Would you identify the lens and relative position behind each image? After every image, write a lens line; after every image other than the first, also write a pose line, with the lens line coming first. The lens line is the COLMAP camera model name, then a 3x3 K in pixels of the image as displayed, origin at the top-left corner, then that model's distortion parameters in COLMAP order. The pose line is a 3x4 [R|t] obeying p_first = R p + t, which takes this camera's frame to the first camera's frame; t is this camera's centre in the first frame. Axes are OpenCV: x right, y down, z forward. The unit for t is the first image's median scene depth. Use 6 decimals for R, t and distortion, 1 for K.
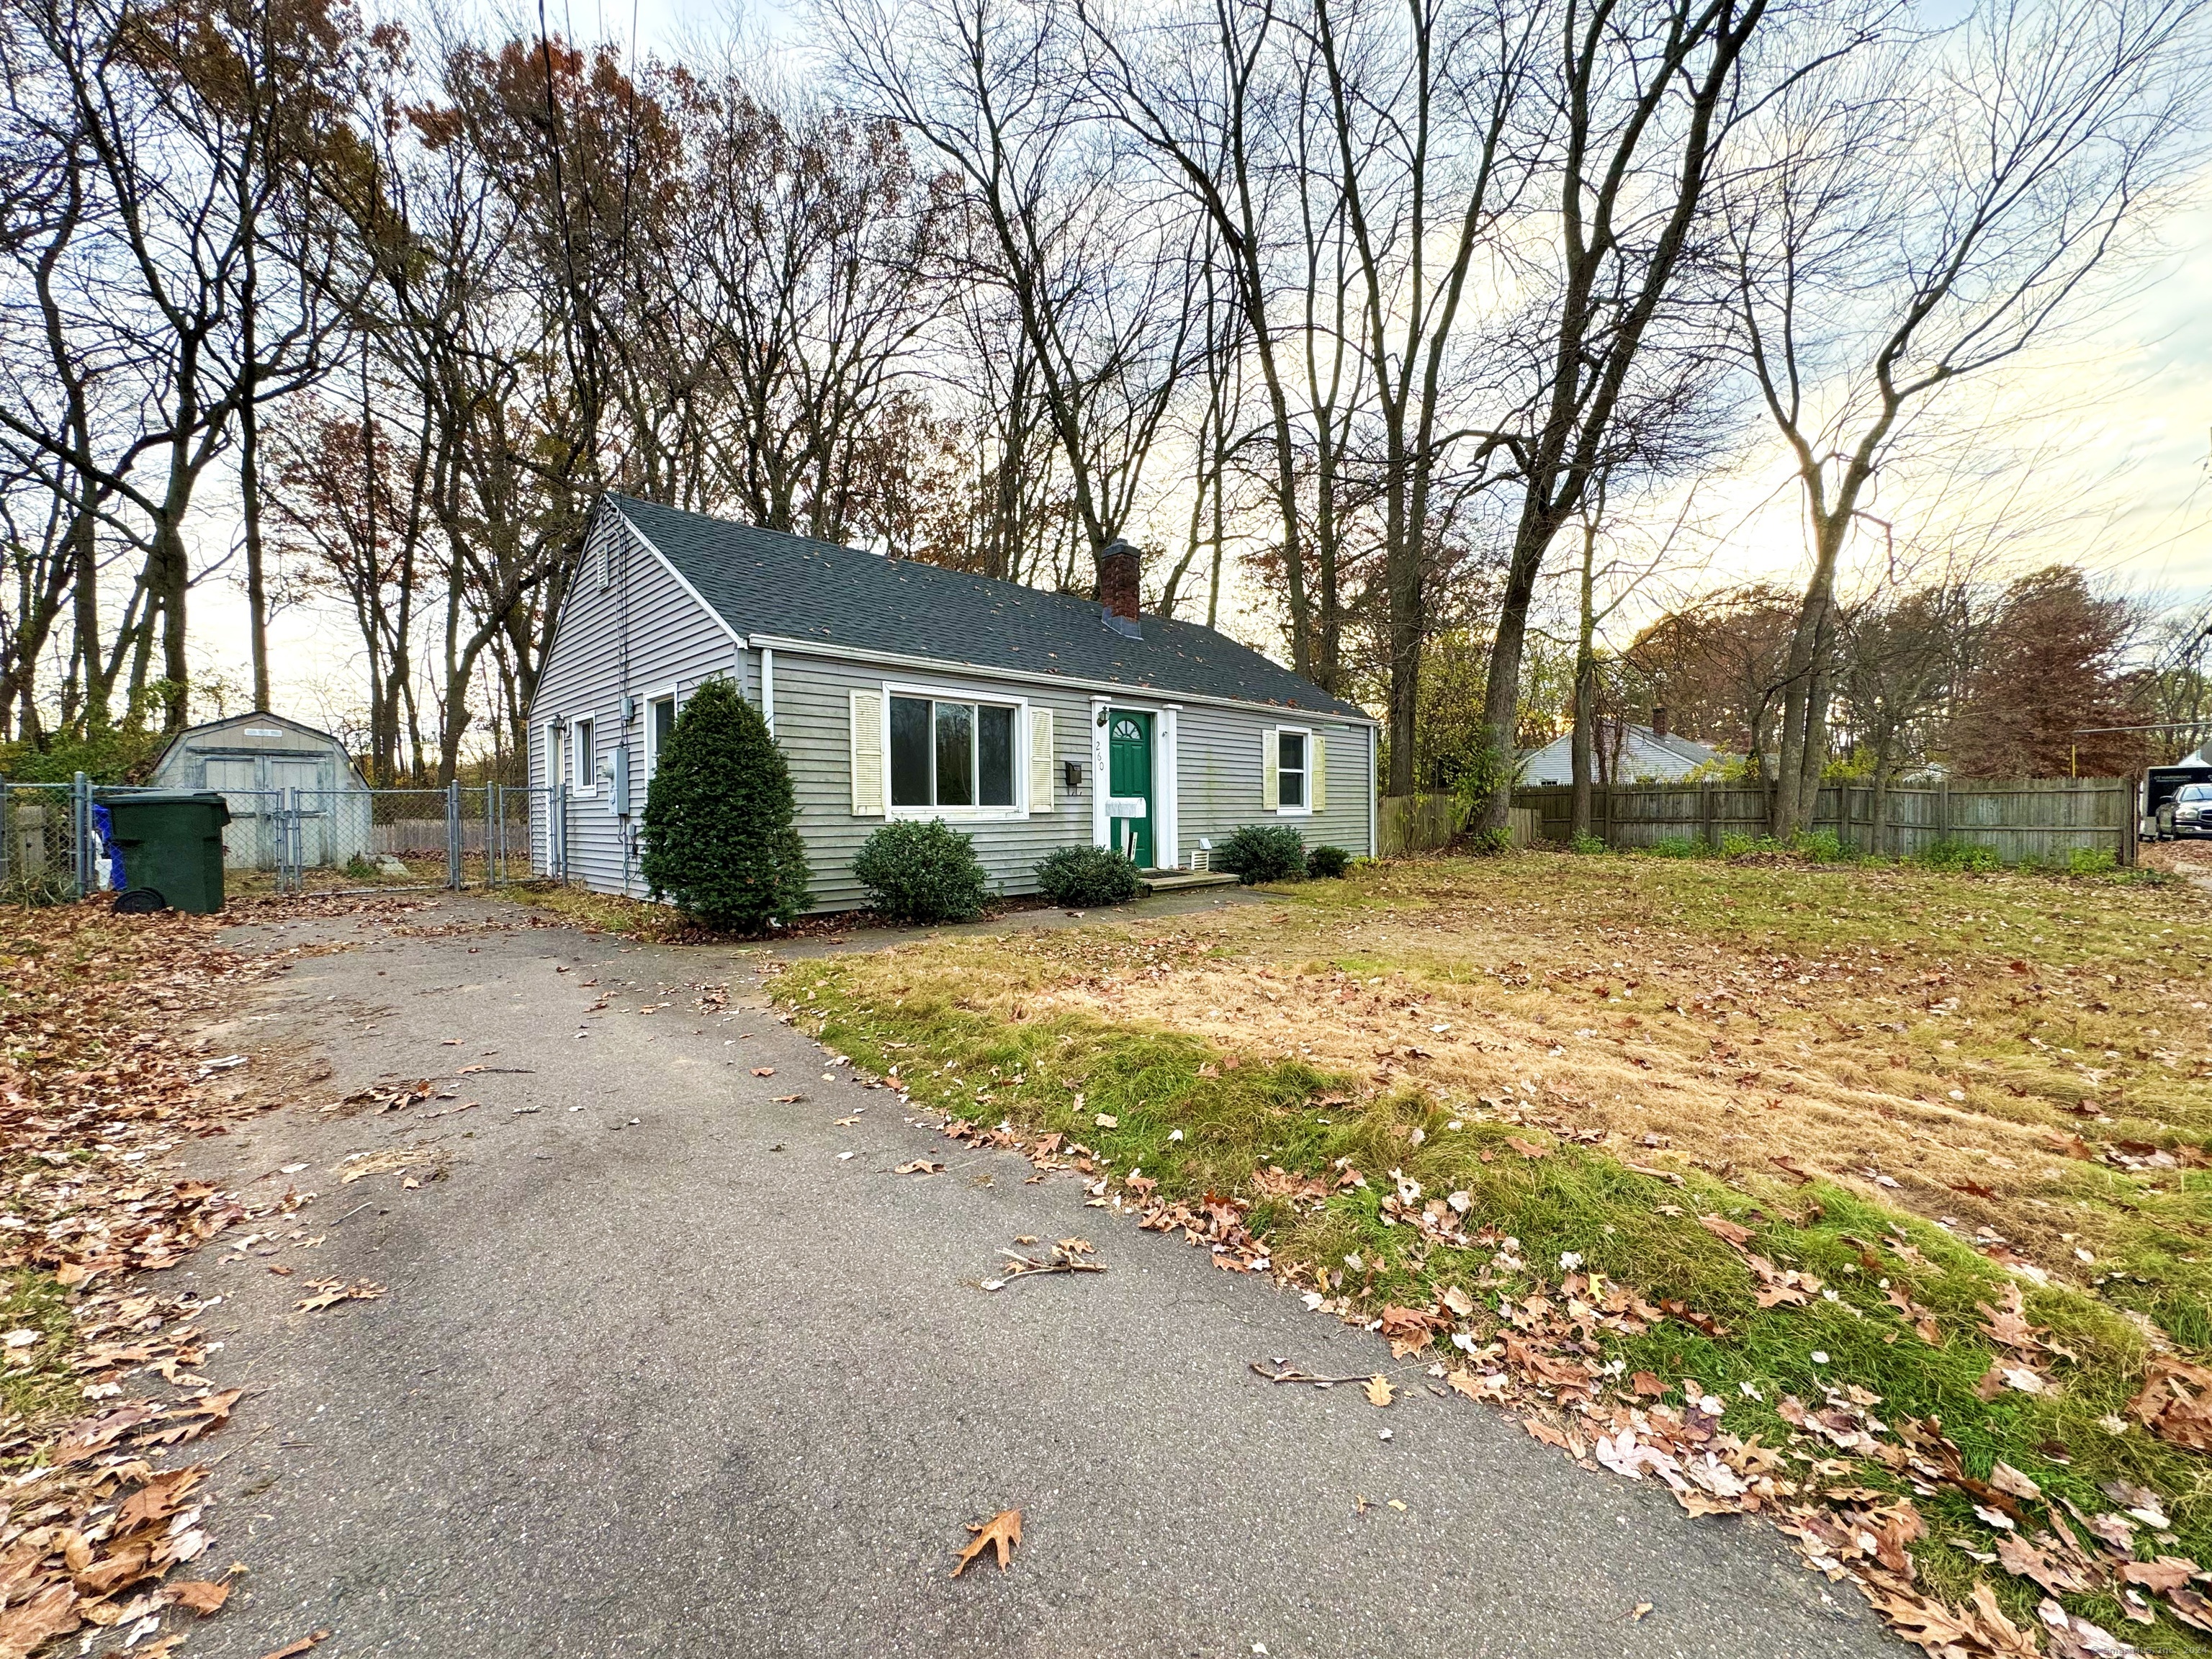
lens RADIAL K [[890.5, 0, 1105.1], [0, 890.5, 830.9], [0, 0, 1]] dist [-0.002745, 0.000472]
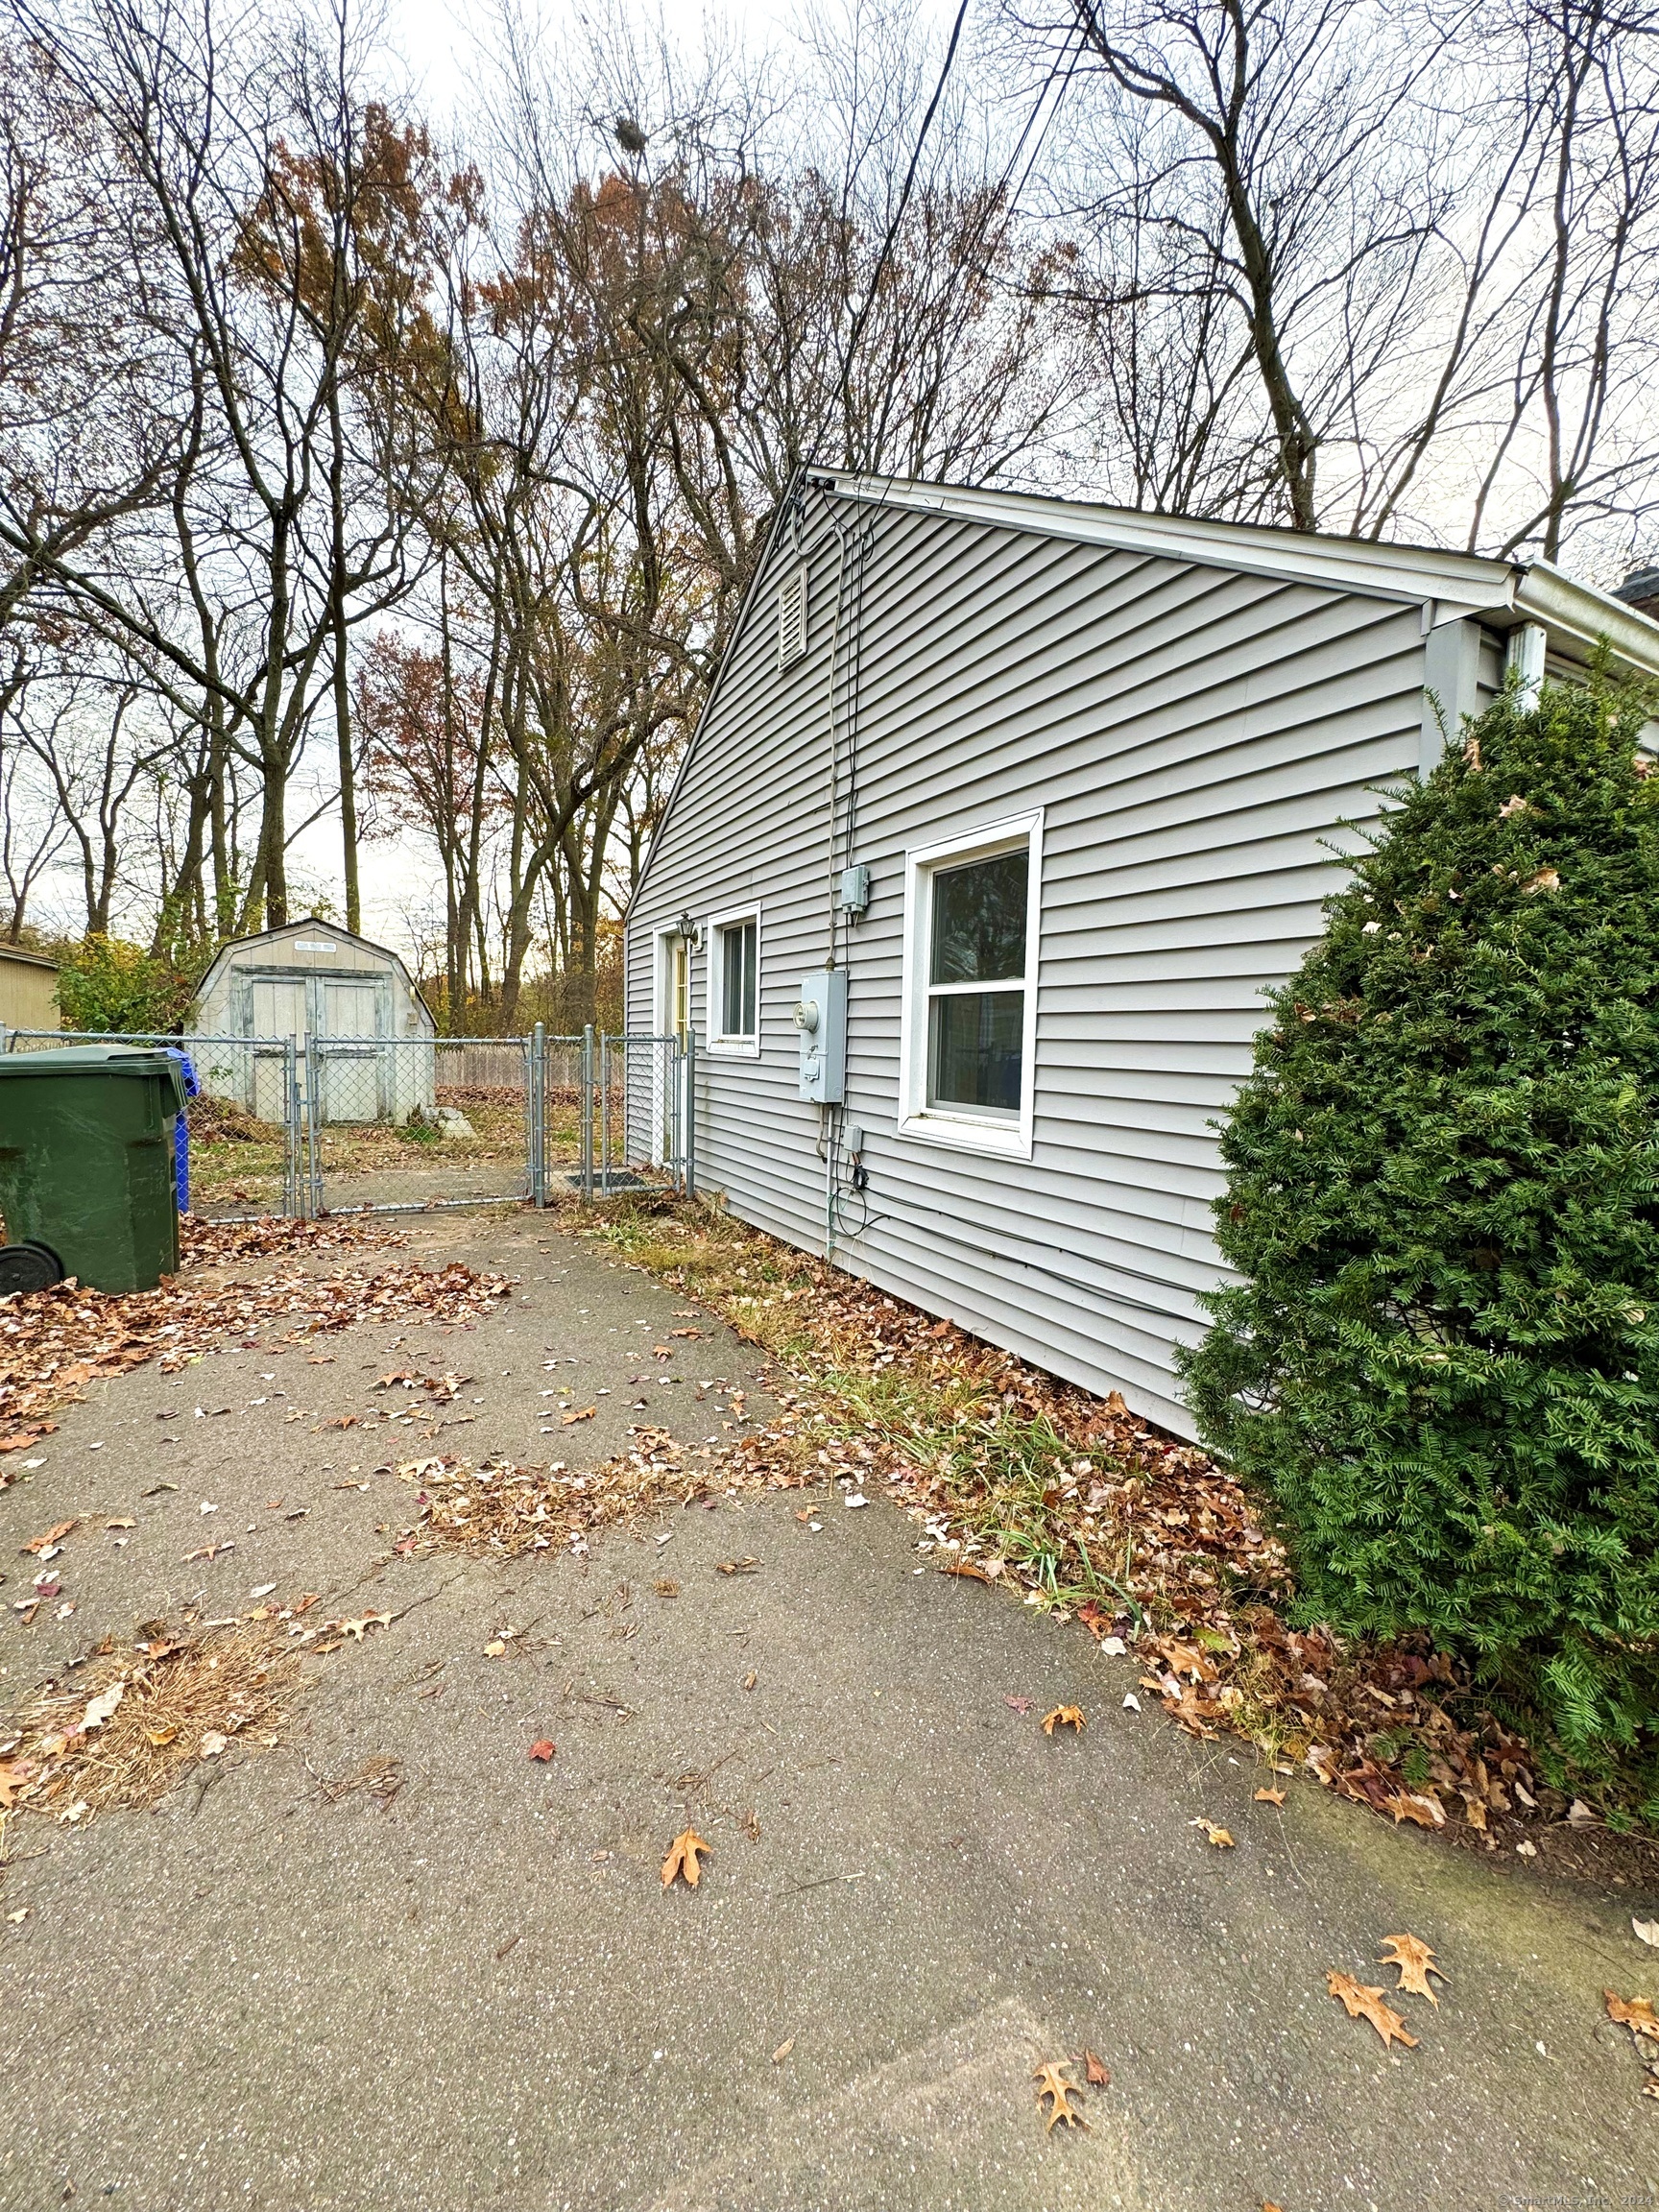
lens RADIAL K [[892.7, 0, 829.5], [0, 892.7, 1106.0], [0, 0, 1]] dist [-0.003286, 0.000724]
pose [[0.957818, 0.048841, -0.283196, -0.218826], [-0.032614, 0.997559, 0.061737, -0.026167], [0.285520, -0.049897, 0.957073, 0.282074]]
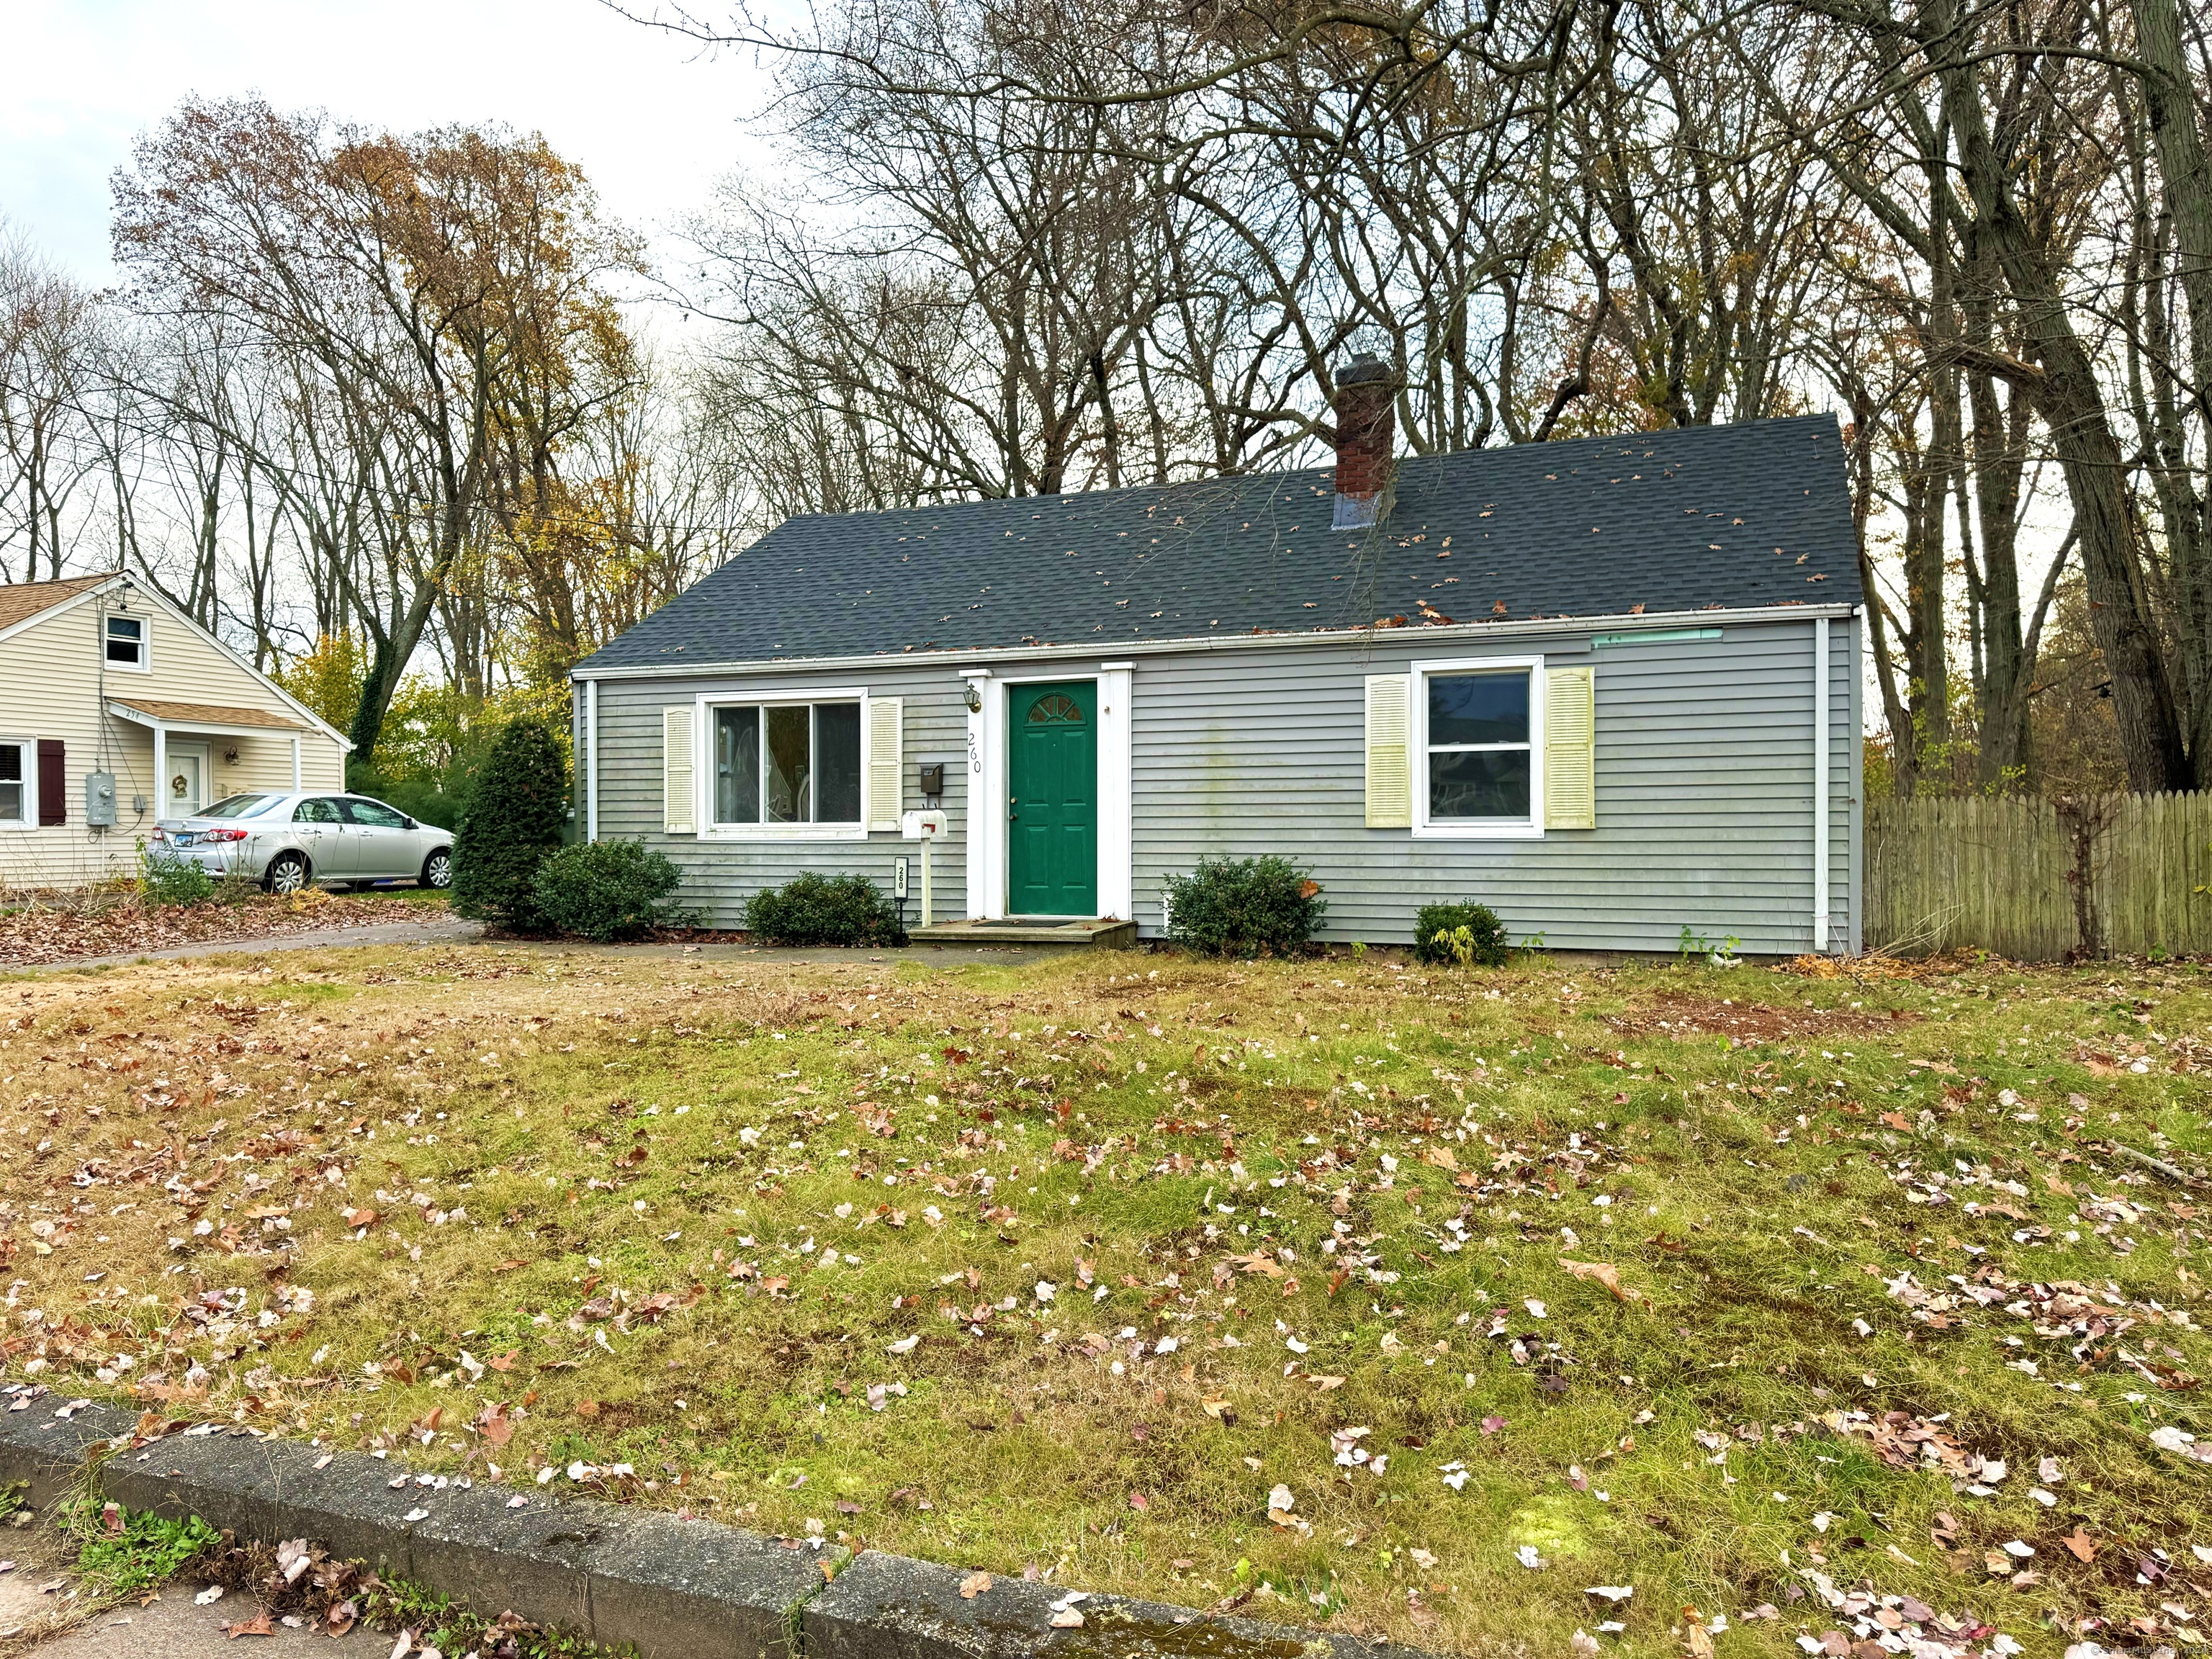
lens RADIAL K [[1587.3, 0, 1064.2], [0, 1587.3, 846.0], [0, 0, 1]] dist [0.081547, -0.106994]
pose [[0.384803, 0.010834, -0.922935, 0.714213], [-0.022082, 0.999753, 0.002529, -0.007464], [0.922735, 0.019407, 0.384947, 0.334134]]
